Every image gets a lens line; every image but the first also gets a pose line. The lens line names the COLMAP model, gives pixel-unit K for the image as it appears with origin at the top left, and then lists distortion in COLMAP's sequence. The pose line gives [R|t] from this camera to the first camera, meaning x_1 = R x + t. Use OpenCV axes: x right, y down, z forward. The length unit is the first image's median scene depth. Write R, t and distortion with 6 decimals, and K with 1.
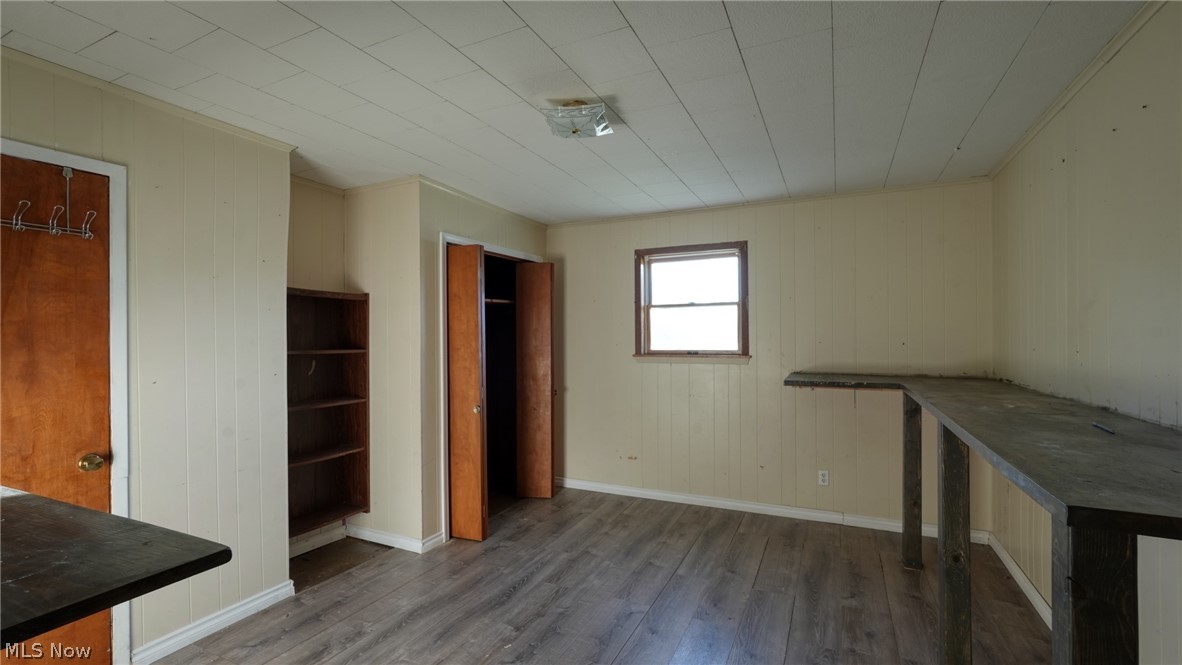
lens RADIAL K [[514.1, 0, 588.2], [0, 514.1, 333.3], [0, 0, 1]] dist [-0.014574, 0.006469]
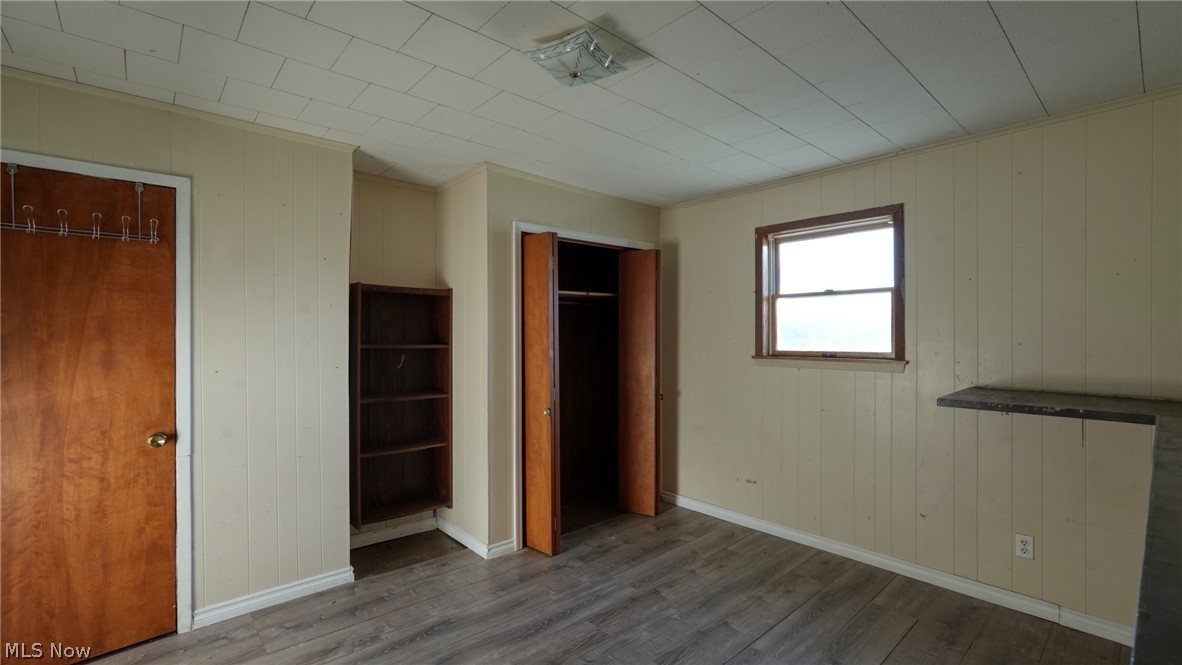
lens RADIAL K [[514.1, 0, 589.3], [0, 514.1, 333.4], [0, 0, 1]] dist [-0.014574, 0.006469]
pose [[0.924025, 0.005862, -0.382286, 0.208234], [-0.003975, 0.999976, 0.005726, 0.002522], [0.382311, -0.003771, 0.924026, 0.187014]]
